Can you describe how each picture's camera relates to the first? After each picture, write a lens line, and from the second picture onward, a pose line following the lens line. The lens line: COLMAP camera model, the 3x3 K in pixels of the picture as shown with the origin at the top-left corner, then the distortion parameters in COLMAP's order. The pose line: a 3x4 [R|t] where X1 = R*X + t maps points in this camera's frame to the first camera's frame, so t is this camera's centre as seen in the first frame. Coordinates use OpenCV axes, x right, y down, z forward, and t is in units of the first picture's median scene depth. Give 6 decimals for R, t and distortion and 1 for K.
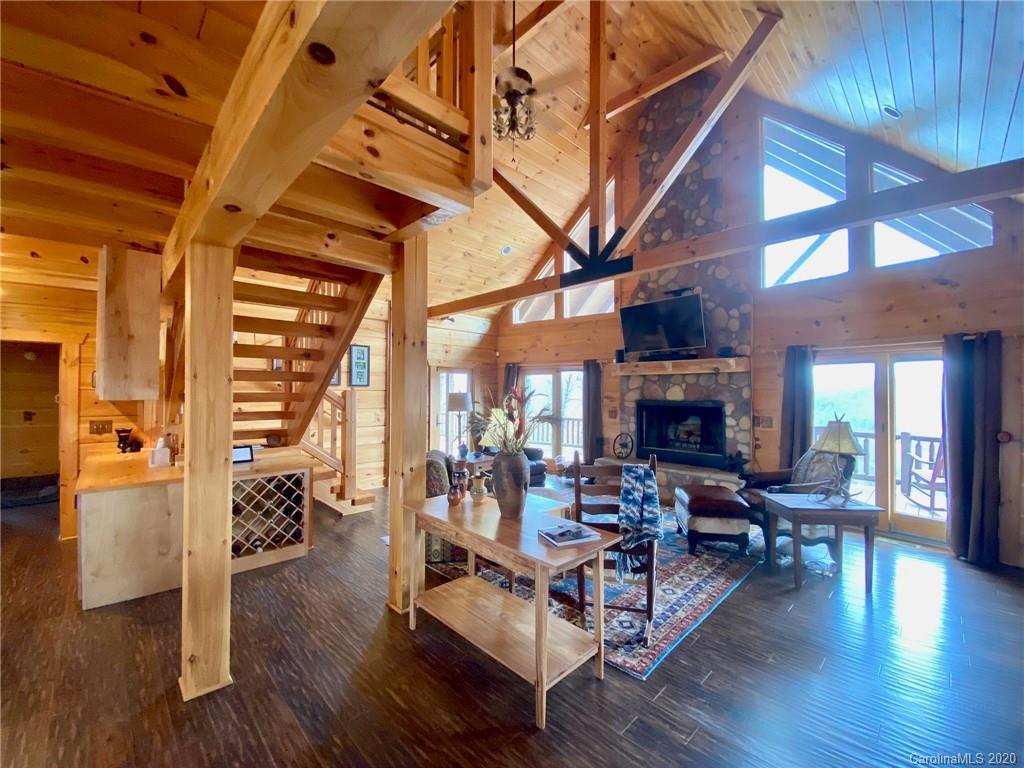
lens RADIAL K [[413.9, 0, 509.6], [0, 413.9, 385.4], [0, 0, 1]] dist [0.023366, -0.022271]
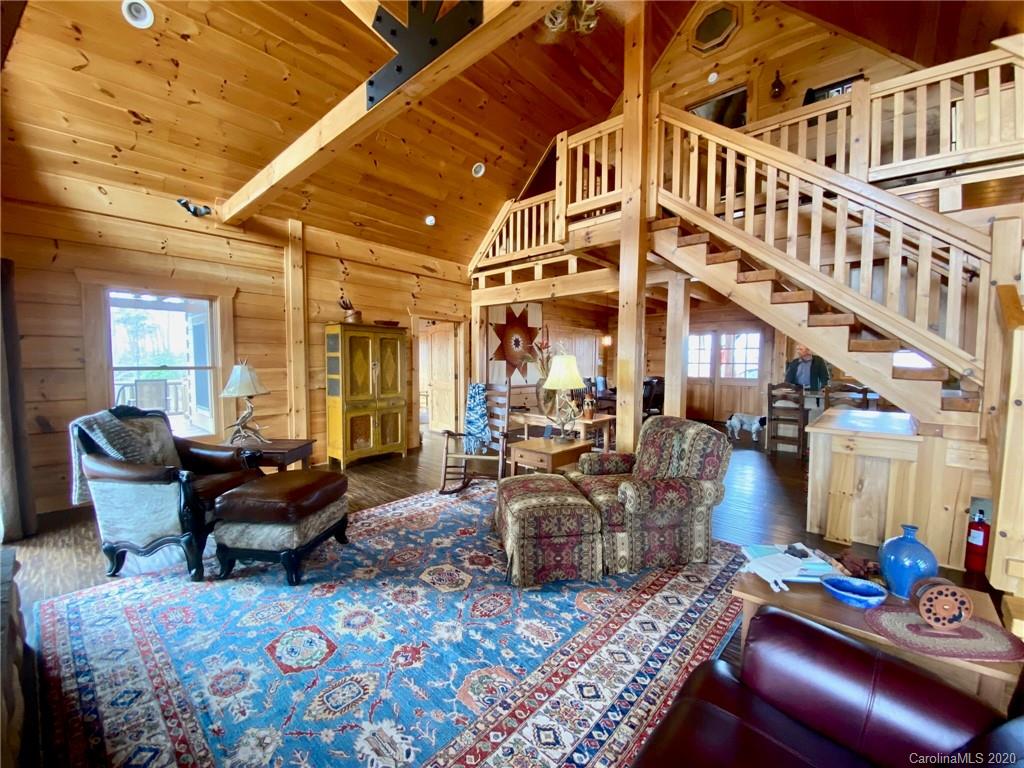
lens RADIAL K [[413.9, 0, 509.6], [0, 413.9, 385.4], [0, 0, 1]] dist [0.023366, -0.022271]
pose [[-0.997828, -0.003508, -0.065774, 0.128587], [-0.006516, 0.998940, 0.045576, 0.052320], [0.065544, 0.045906, -0.996793, 1.277076]]
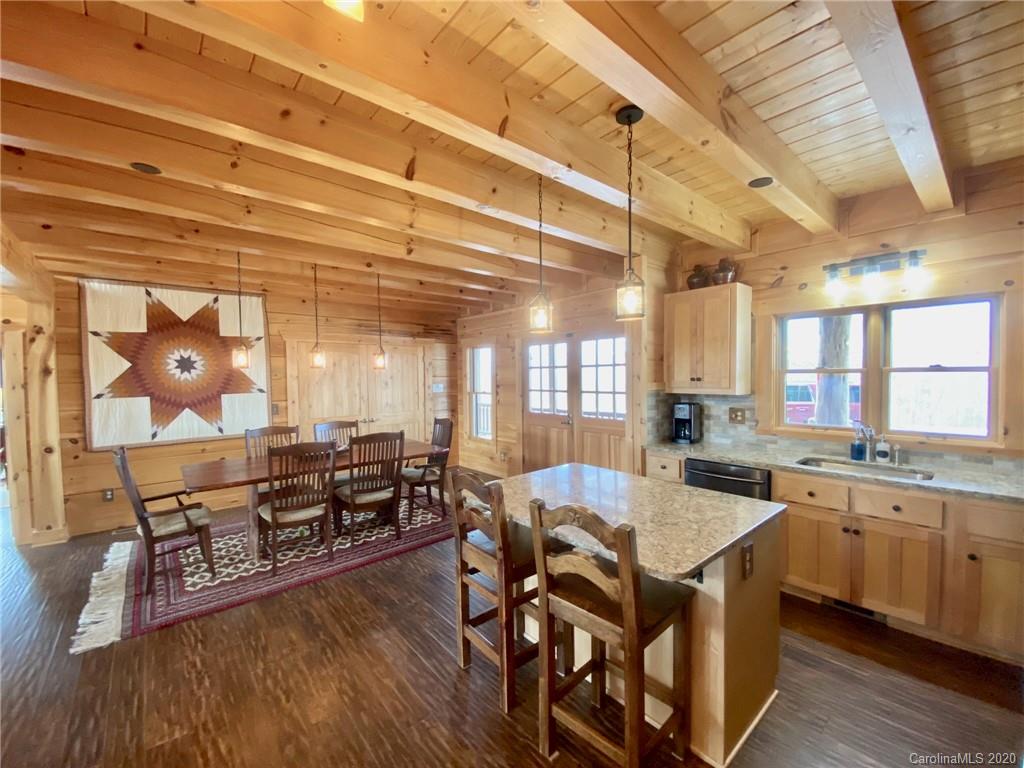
lens RADIAL K [[413.9, 0, 509.6], [0, 413.9, 385.4], [0, 0, 1]] dist [0.023366, -0.022271]
pose [[-0.997710, 0.009947, 0.066900, -0.716469], [0.010997, 0.999822, 0.015342, 0.005203], [-0.066736, 0.016043, -0.997642, 0.610485]]
